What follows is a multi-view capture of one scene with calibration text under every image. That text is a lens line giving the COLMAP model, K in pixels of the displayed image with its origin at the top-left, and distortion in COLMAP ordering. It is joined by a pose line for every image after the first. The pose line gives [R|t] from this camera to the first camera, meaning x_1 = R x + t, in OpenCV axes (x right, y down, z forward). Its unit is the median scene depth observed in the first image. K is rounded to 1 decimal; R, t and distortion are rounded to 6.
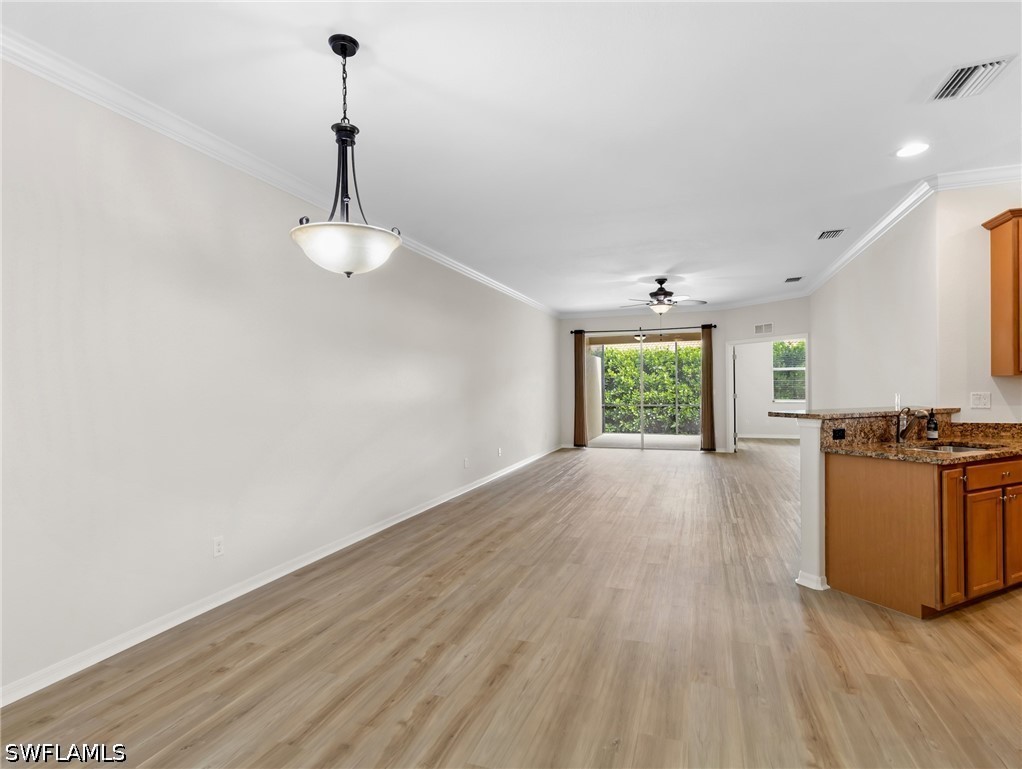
lens RADIAL K [[503.6, 0, 511.0], [0, 503.6, 384.5], [0, 0, 1]] dist [-0.001531, -0.000098]
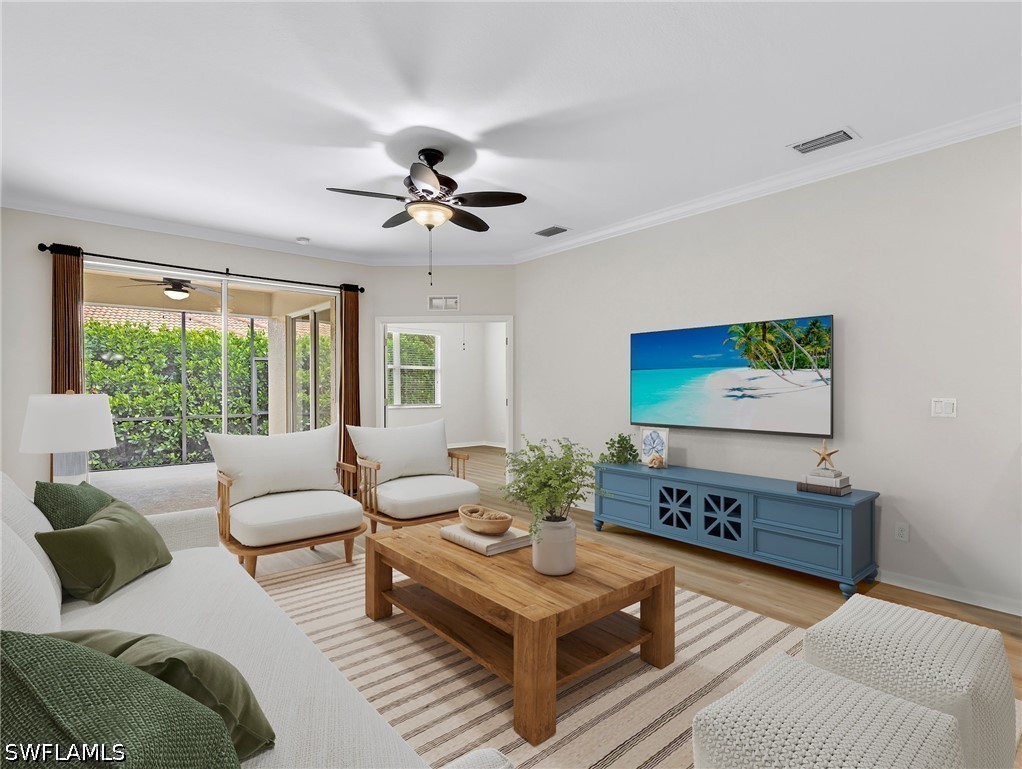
lens RADIAL K [[524.5, 0, 511.0], [0, 524.5, 384.5], [0, 0, 1]] dist [-0.000852, -0.000339]
pose [[0.495462, 0.015886, 0.868484, -0.165317], [-0.010725, 0.999868, -0.012171, 0.017520], [-0.868563, -0.003284, 0.495567, 1.460450]]
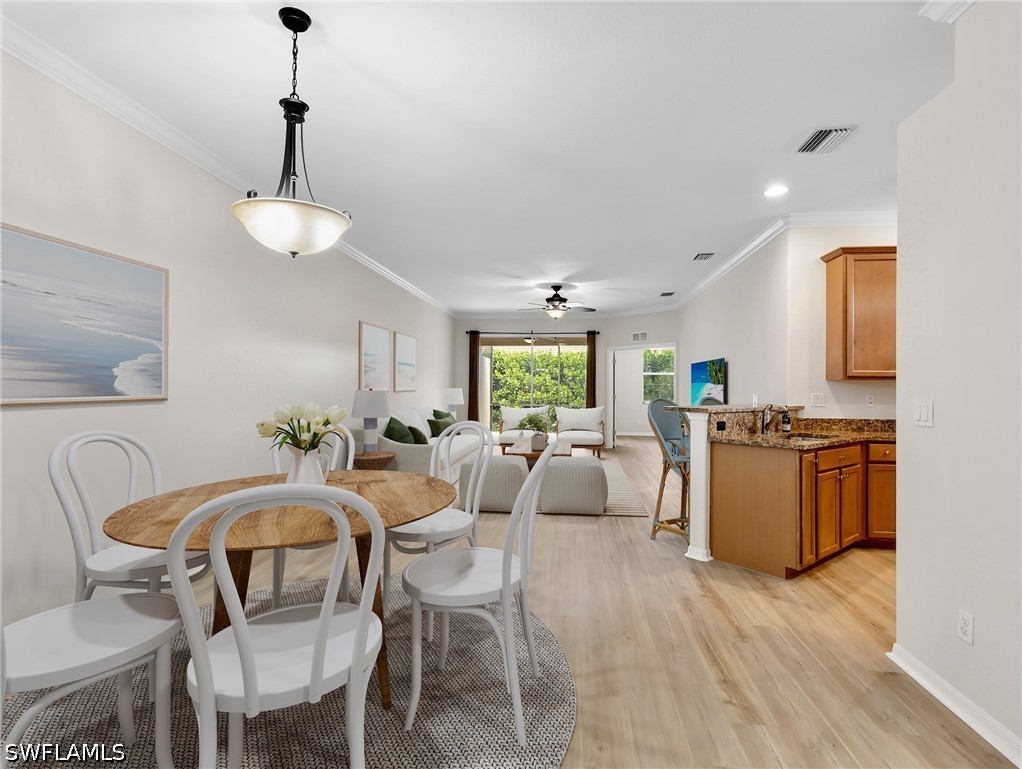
lens RADIAL K [[496.4, 0, 505.6], [0, 496.4, 377.0], [0, 0, 1]] dist [-0.002559, -0.000717]
pose [[0.974096, 0.025459, 0.224697, -0.084848], [-0.021642, 0.999577, -0.019432, 0.015859], [-0.225096, 0.014066, 0.974235, -0.008089]]
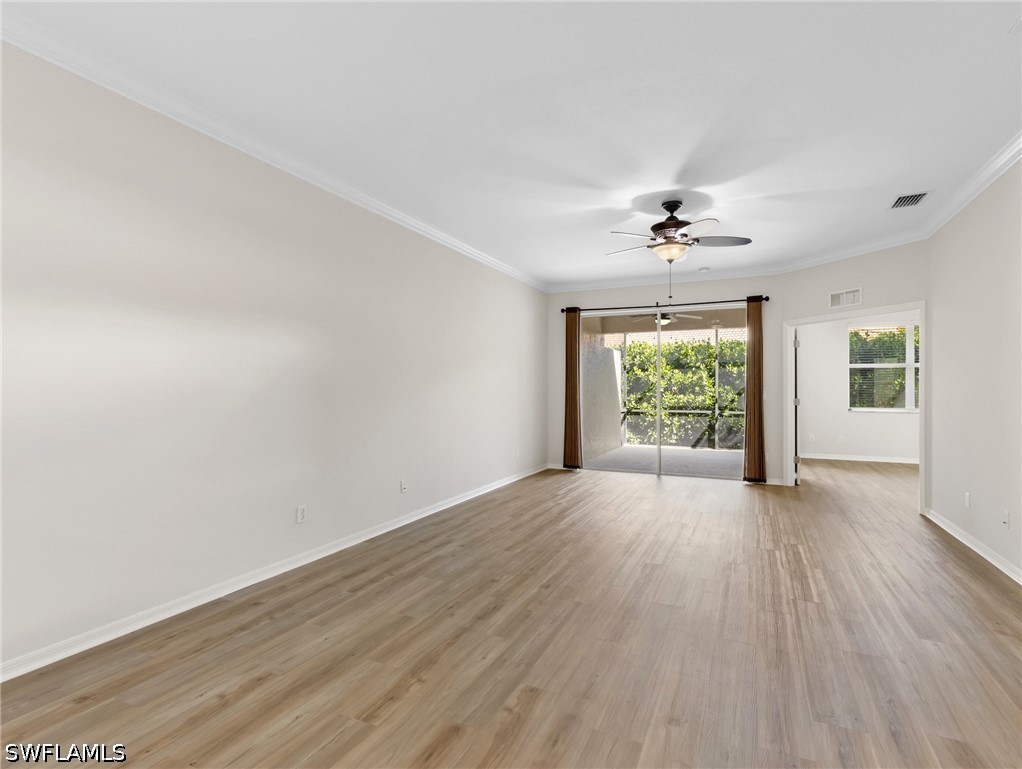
lens RADIAL K [[503.6, 0, 511.0], [0, 503.6, 384.5], [0, 0, 1]] dist [-0.001531, -0.000098]
pose [[0.996075, 0.013068, -0.087539, 0.344407], [-0.013284, 0.999910, -0.001884, 0.016062], [0.087507, 0.003039, 0.996159, 0.829276]]
